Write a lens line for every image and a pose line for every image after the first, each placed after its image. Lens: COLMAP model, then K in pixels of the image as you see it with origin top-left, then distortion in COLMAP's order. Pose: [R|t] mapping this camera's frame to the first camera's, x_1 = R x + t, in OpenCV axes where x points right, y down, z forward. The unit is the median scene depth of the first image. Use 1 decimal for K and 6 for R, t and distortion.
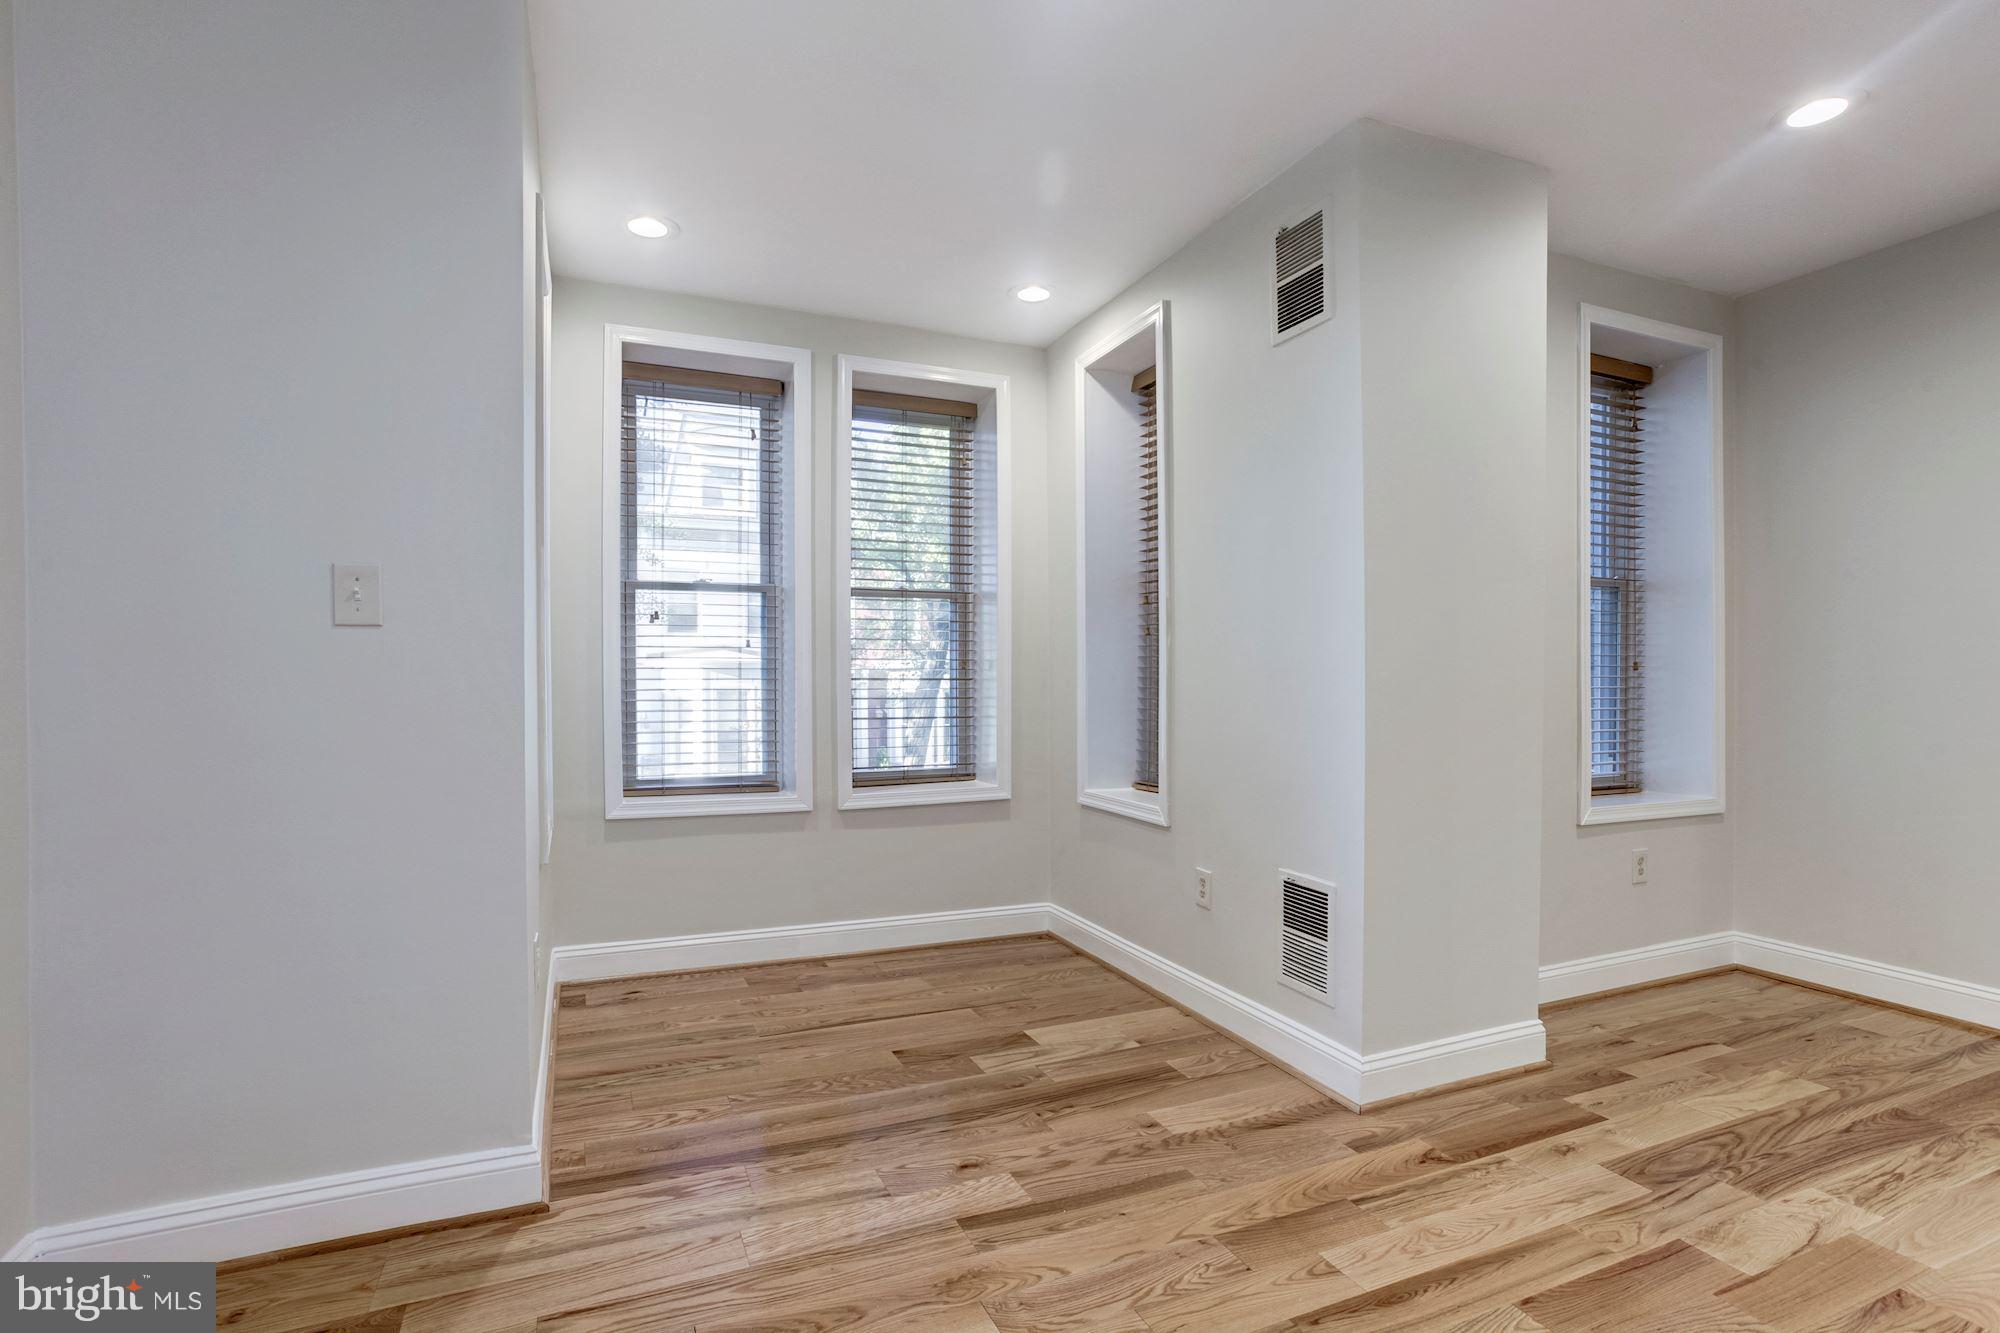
lens RADIAL K [[944.3, 0, 1027.5], [0, 944.3, 680.5], [0, 0, 1]] dist [-0.027288, 0.015183]
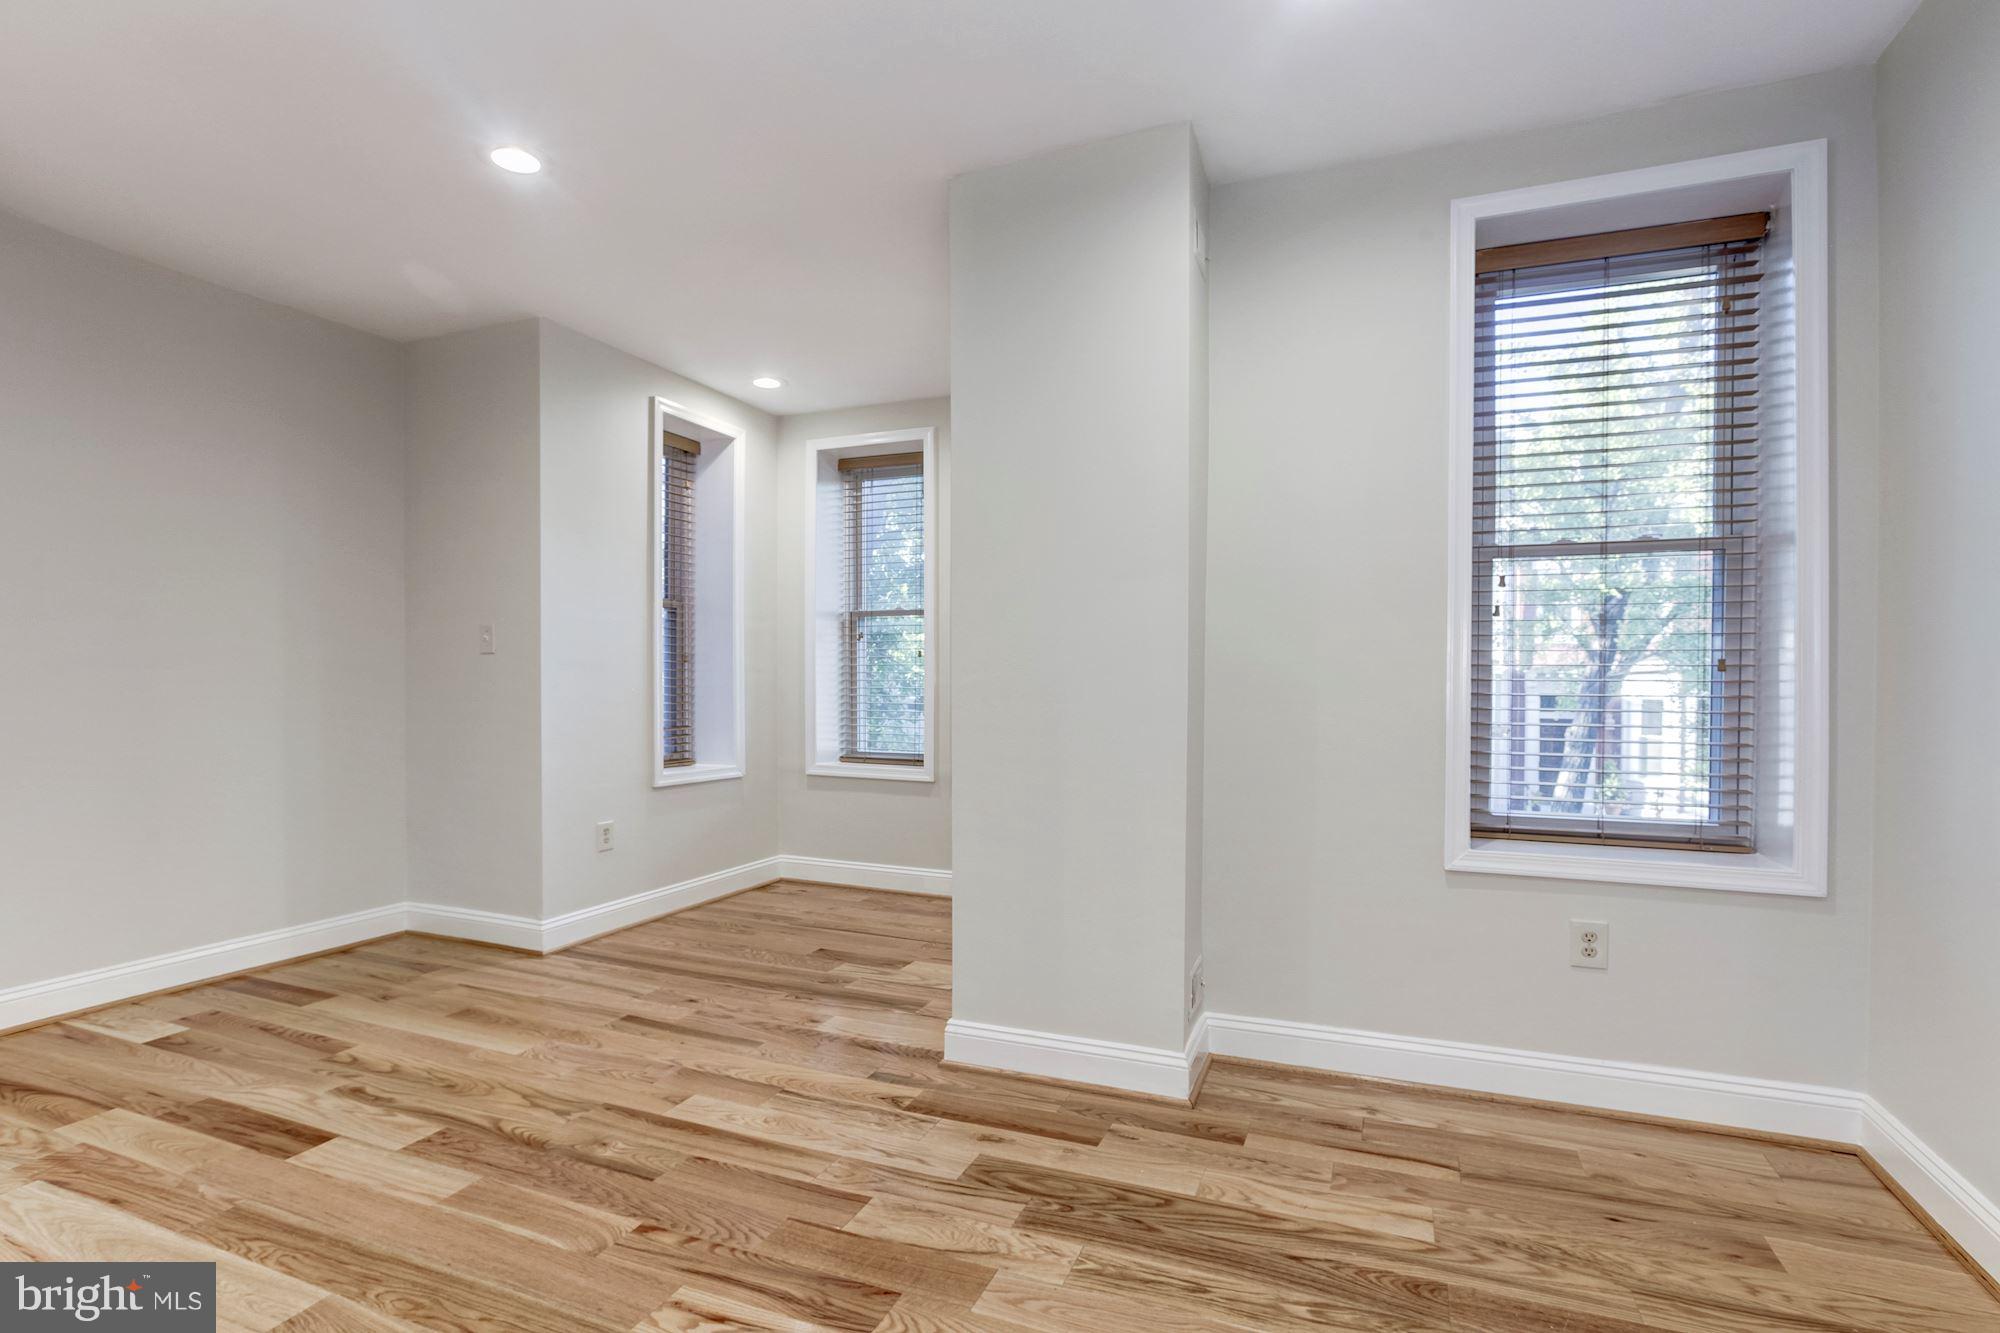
lens RADIAL K [[944.3, 0, 1027.5], [0, 944.3, 680.5], [0, 0, 1]] dist [-0.027288, 0.015183]
pose [[0.704003, 0.001089, -0.710196, 1.278301], [0.000636, 0.999997, 0.002164, -0.005697], [0.710197, -0.001975, 0.704001, 0.286363]]
